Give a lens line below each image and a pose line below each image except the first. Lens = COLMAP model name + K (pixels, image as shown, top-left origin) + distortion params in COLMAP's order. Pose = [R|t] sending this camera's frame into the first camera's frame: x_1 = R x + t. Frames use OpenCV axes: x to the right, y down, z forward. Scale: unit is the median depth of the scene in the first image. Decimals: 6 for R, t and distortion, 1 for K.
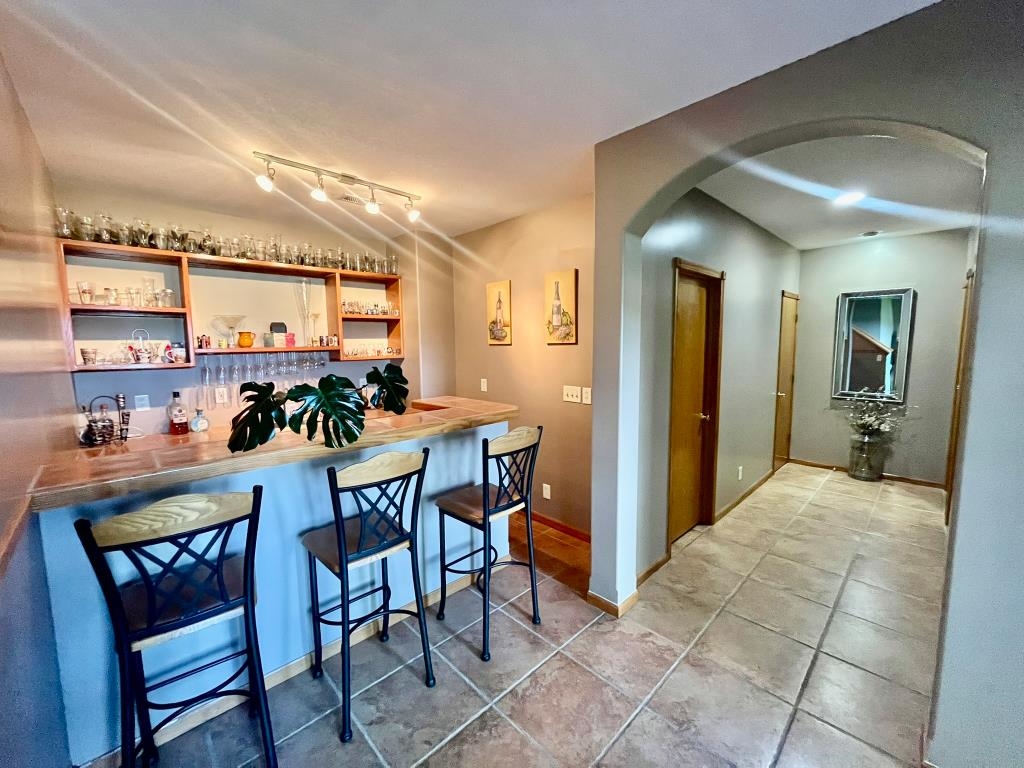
lens RADIAL K [[413.2, 0, 508.2], [0, 413.2, 383.4], [0, 0, 1]] dist [0.002079, 0.000213]
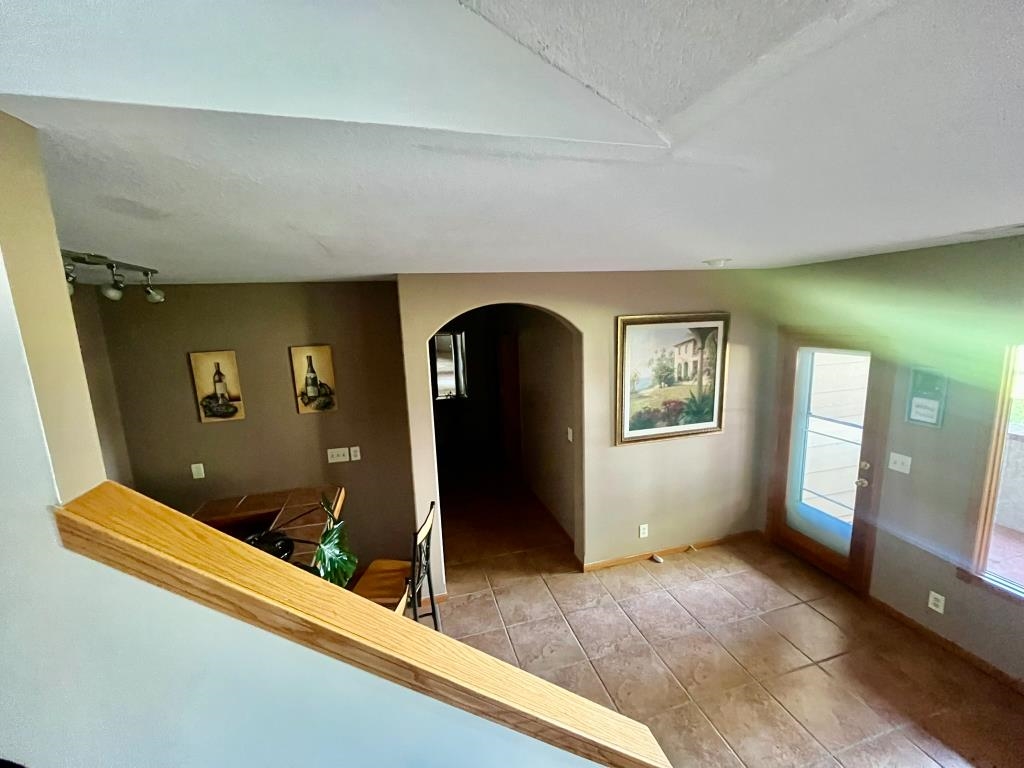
lens RADIAL K [[413.2, 0, 517.4], [0, 413.2, 386.1], [0, 0, 1]] dist [0.002079, 0.000213]
pose [[0.490105, -0.149950, 0.858669, -0.528631], [0.119419, 0.987354, 0.104261, -0.213222], [-0.863444, 0.051443, 0.501814, 0.017167]]
